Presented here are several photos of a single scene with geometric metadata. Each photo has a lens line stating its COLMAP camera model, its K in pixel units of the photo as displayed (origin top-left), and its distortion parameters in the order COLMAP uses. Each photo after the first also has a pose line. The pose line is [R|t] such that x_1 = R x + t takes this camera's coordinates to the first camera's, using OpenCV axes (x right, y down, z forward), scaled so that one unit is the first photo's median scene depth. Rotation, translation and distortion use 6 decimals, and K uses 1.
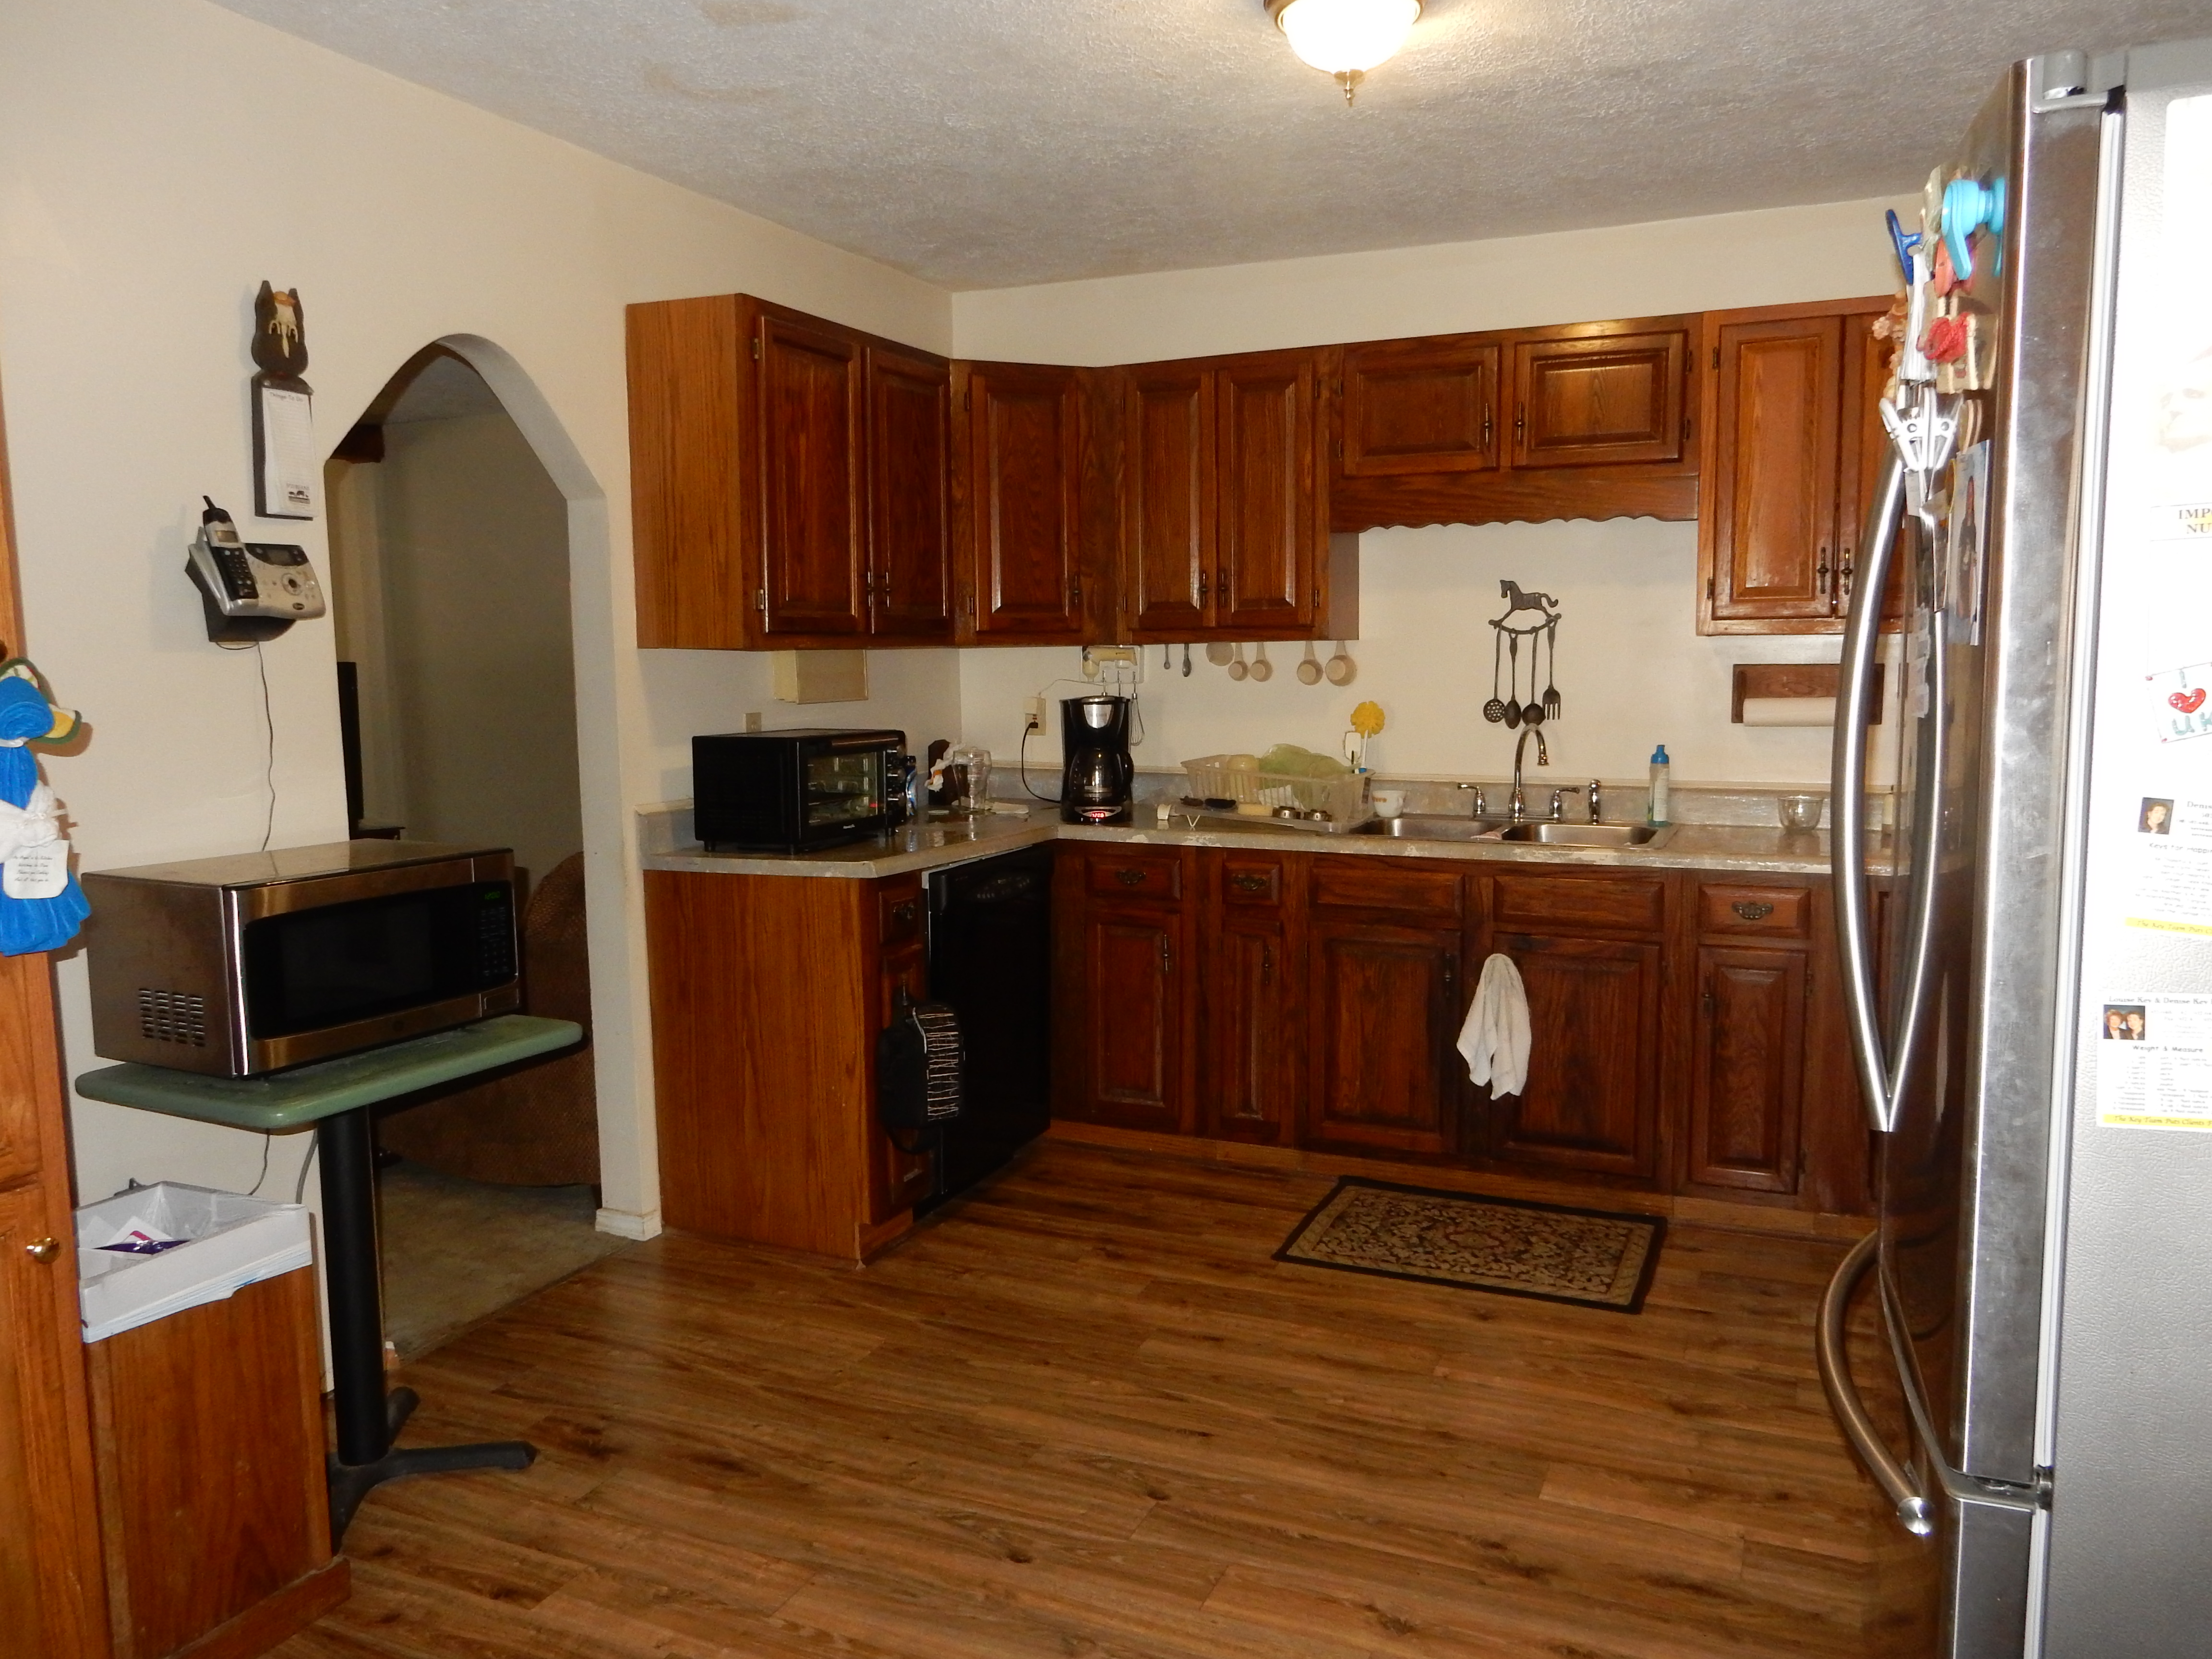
lens RADIAL K [[1632.4, 0, 1107.5], [0, 1632.4, 834.8], [0, 0, 1]] dist [-0.004857, 0.008711]
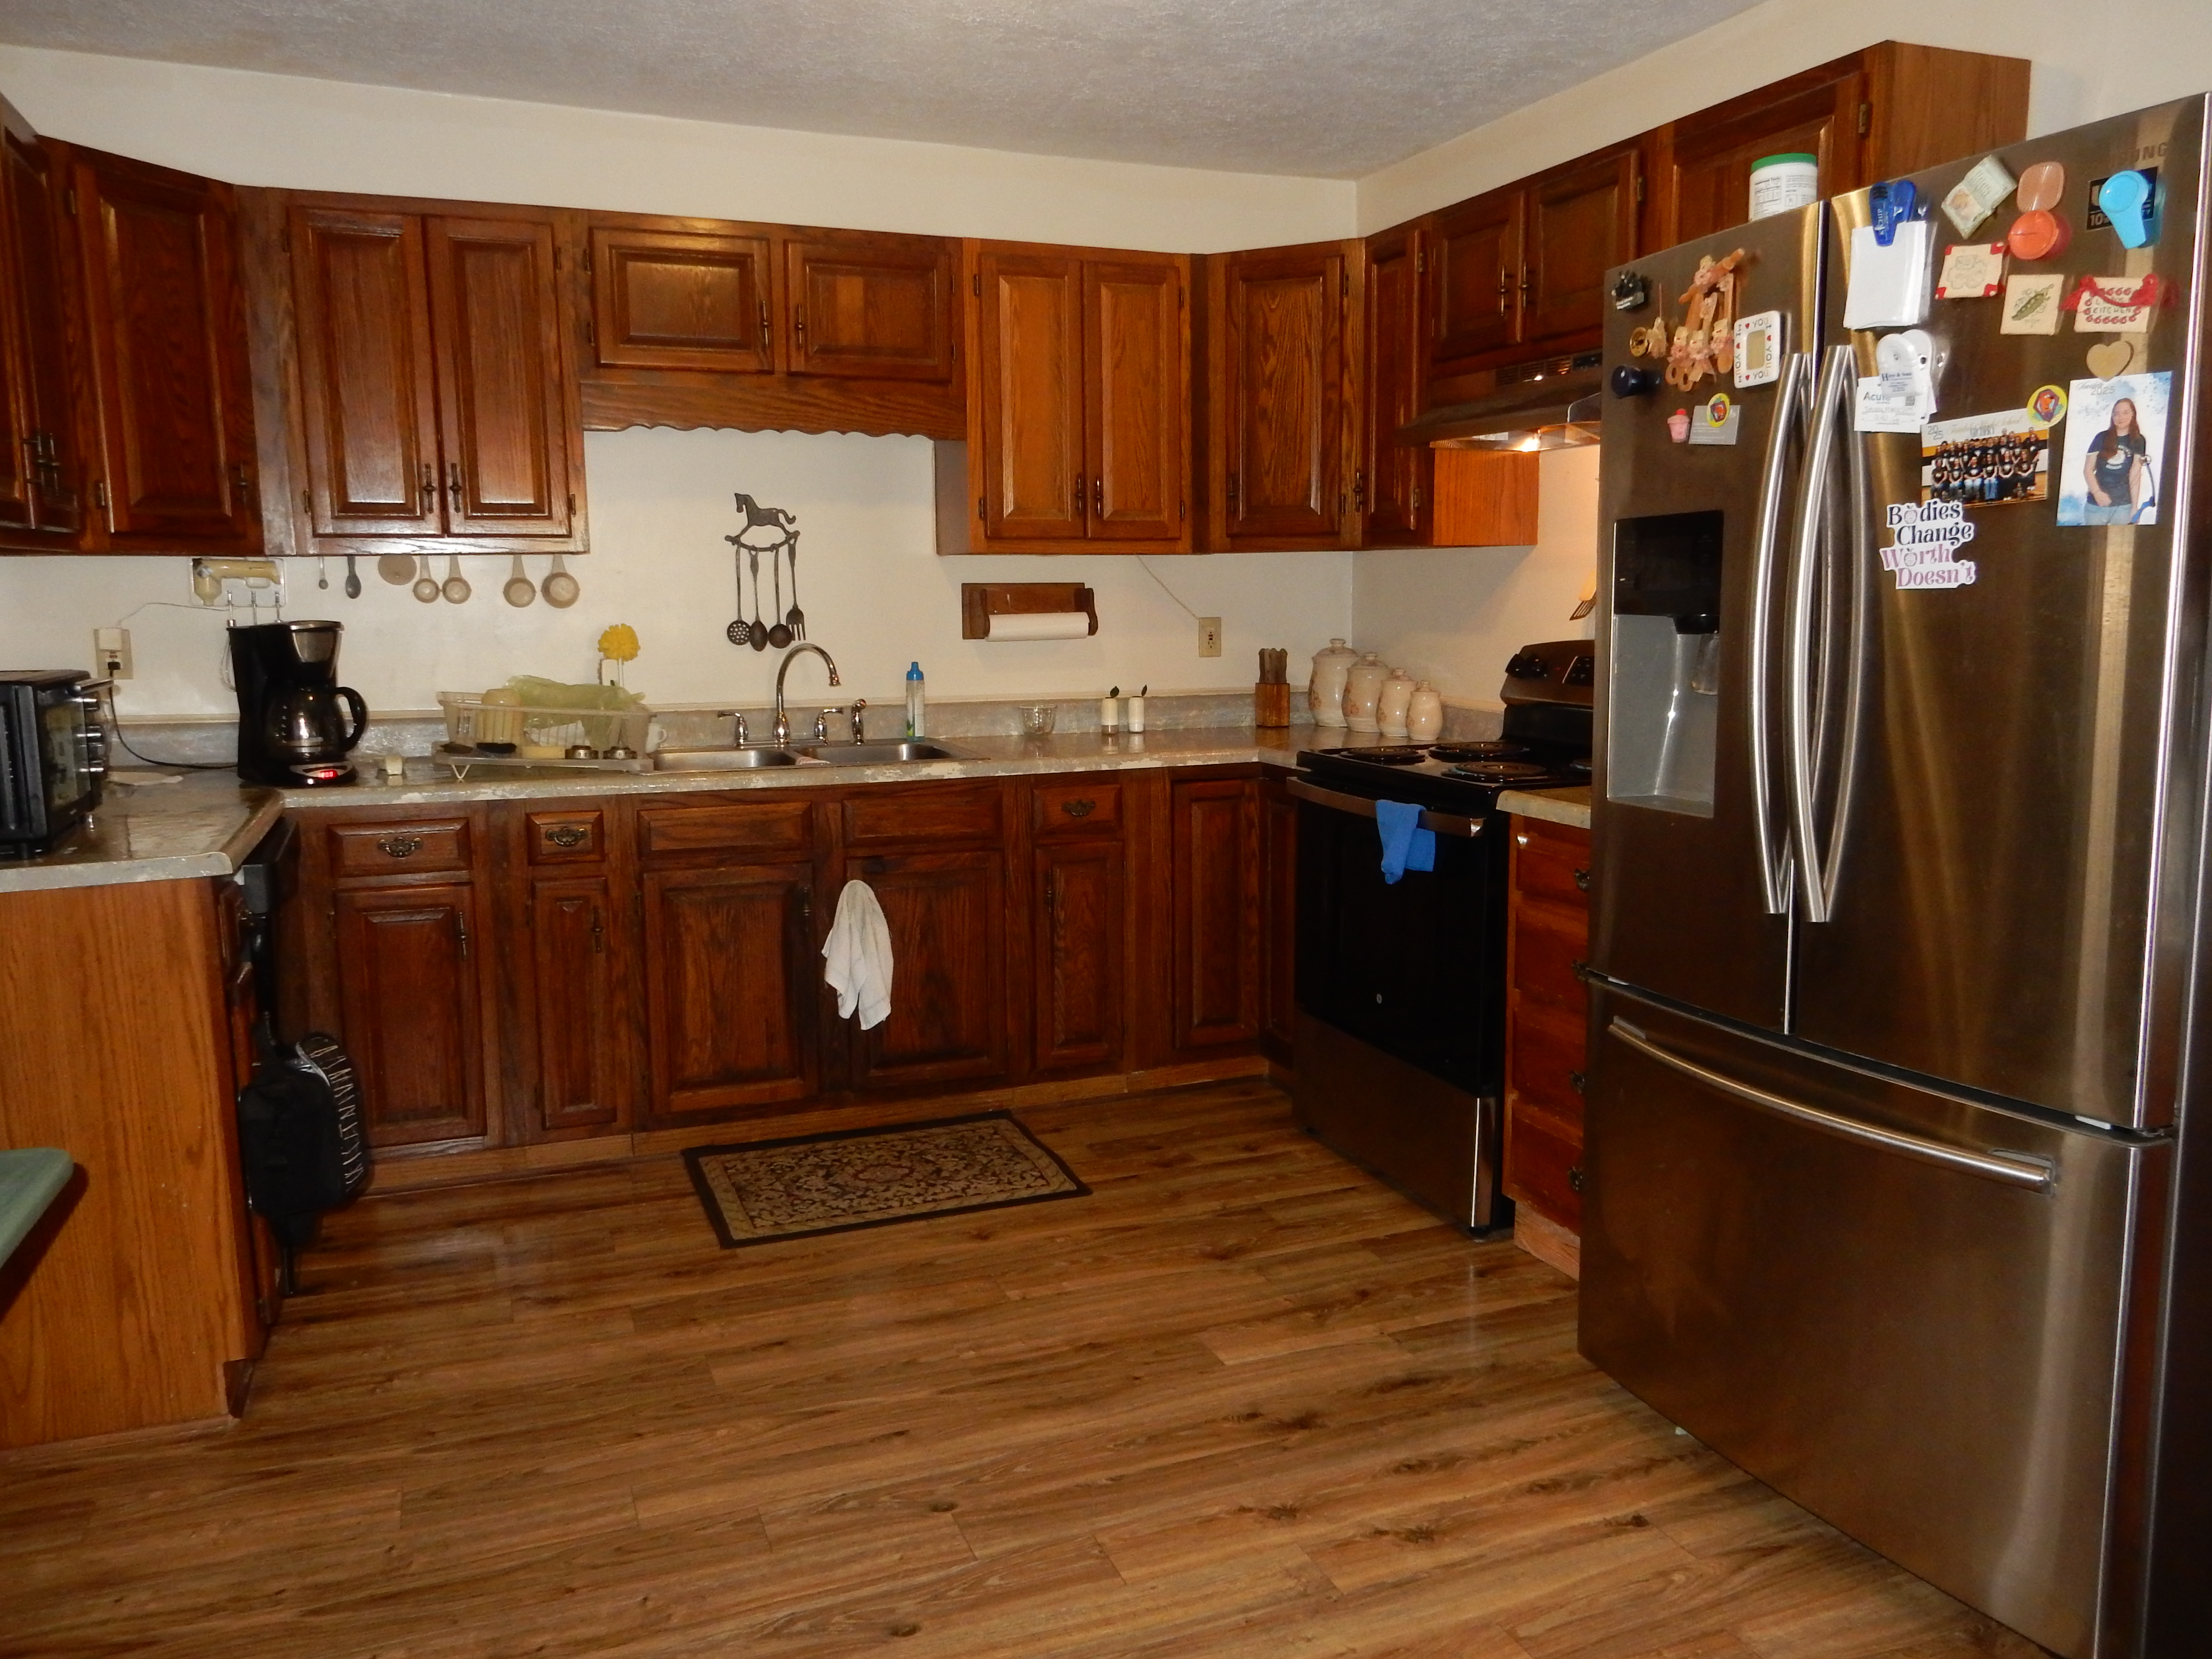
lens RADIAL K [[1632.4, 0, 1107.5], [0, 1632.4, 834.8], [0, 0, 1]] dist [-0.004857, 0.008711]
pose [[0.695060, -0.102322, 0.711633, -0.351446], [0.078224, 0.994707, 0.066621, -0.006747], [-0.714684, 0.009361, 0.699385, 0.220873]]
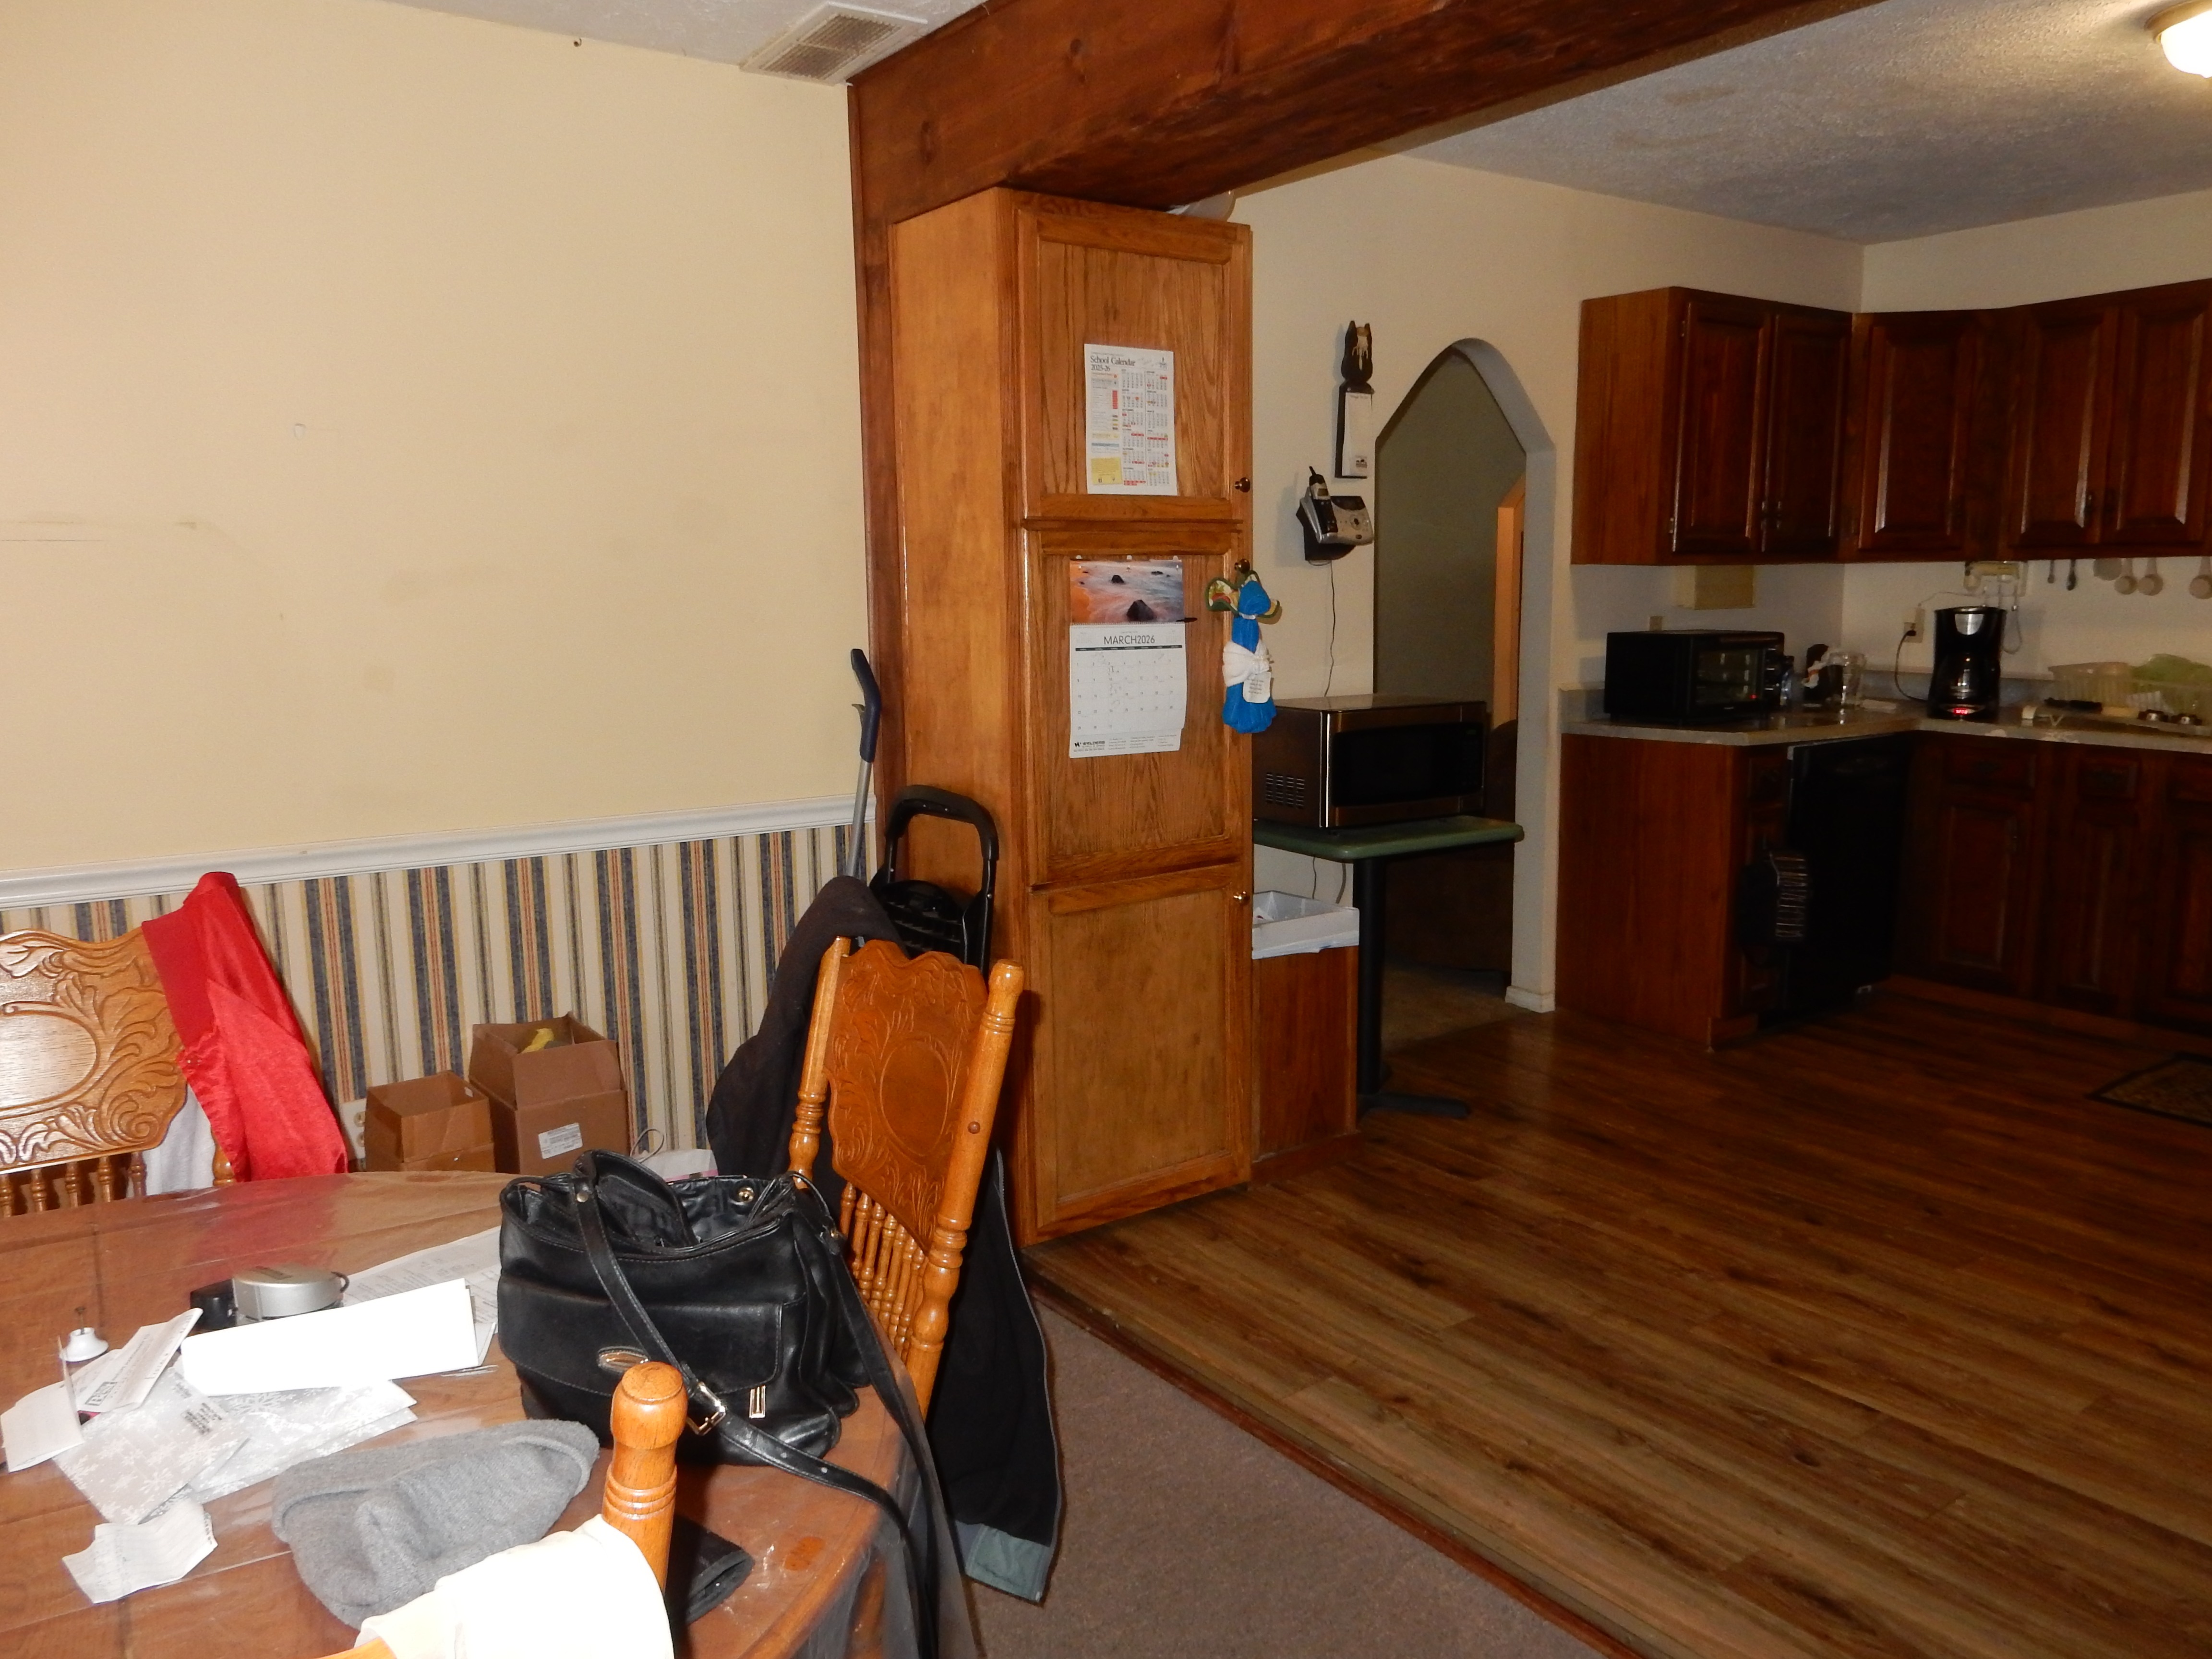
lens RADIAL K [[1632.4, 0, 1107.5], [0, 1632.4, 834.8], [0, 0, 1]] dist [-0.004857, 0.008711]
pose [[0.864917, 0.082050, -0.495163, 0.057408], [-0.056239, 0.996178, 0.066834, 0.035685], [0.498754, -0.029958, 0.866226, -0.327792]]
